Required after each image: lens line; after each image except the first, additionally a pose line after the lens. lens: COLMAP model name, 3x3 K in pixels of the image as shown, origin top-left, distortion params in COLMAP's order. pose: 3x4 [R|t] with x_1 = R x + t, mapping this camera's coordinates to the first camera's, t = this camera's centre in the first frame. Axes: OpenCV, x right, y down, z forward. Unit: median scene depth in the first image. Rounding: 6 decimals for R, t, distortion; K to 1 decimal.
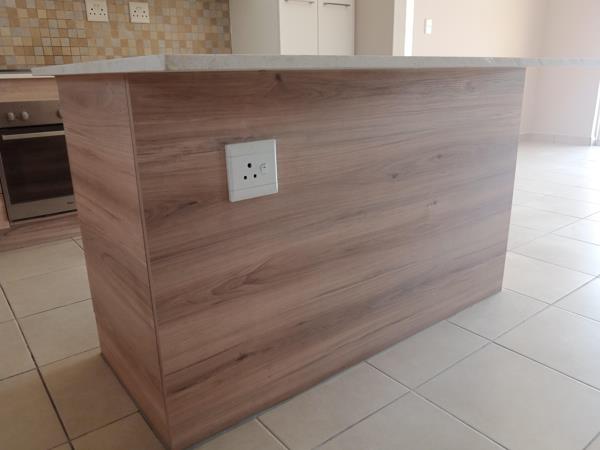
lens RADIAL K [[481.5, 0, 299.2], [0, 481.5, 225.3], [0, 0, 1]] dist [0.010284, -0.038654]
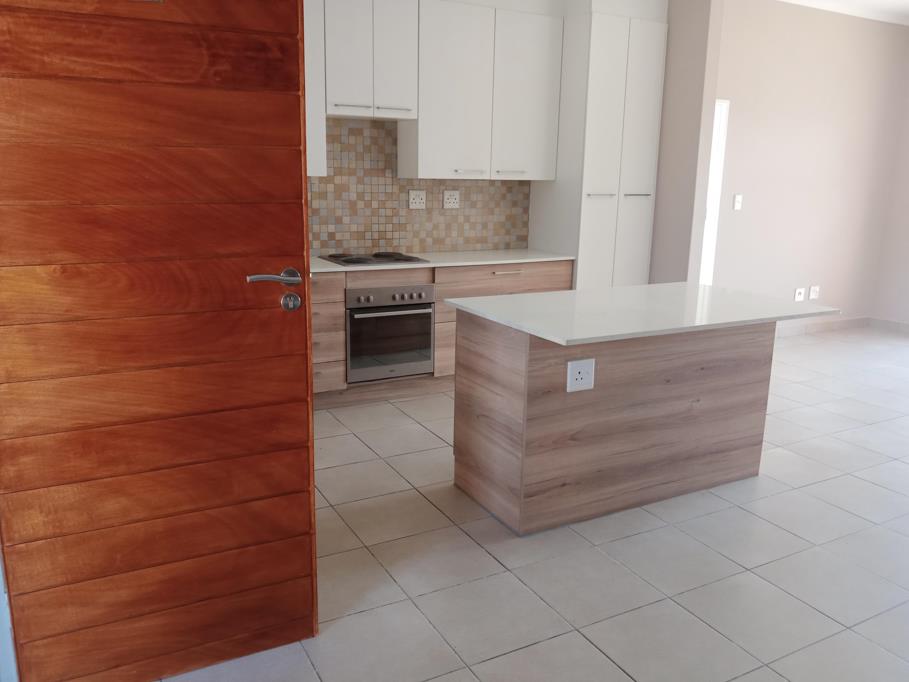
lens RADIAL K [[729.4, 0, 451.0], [0, 729.4, 349.2], [0, 0, 1]] dist [0.010284, -0.038654]
pose [[0.986261, 0.075003, -0.147188, -0.127722], [-0.085070, 0.994360, -0.063334, 0.000829], [0.141607, 0.074986, 0.987079, -1.215571]]
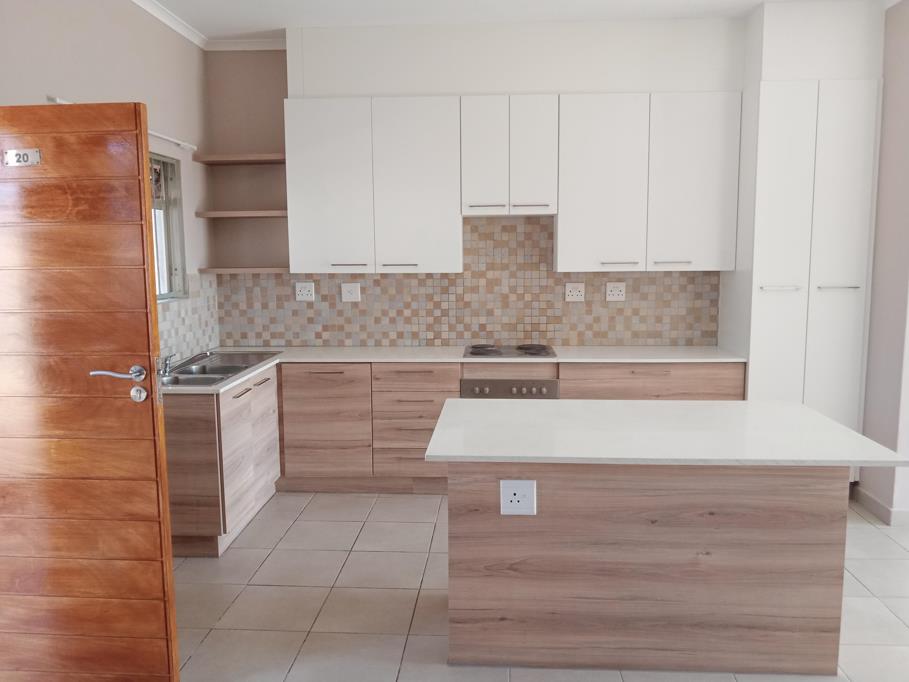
lens RADIAL K [[729.4, 0, 458.8], [0, 729.4, 345.2], [0, 0, 1]] dist [0.010284, -0.038654]
pose [[0.749951, 0.098496, -0.654119, 0.896979], [-0.205742, 0.974538, -0.089140, -0.244818], [0.628684, 0.201431, 0.751121, -0.721587]]
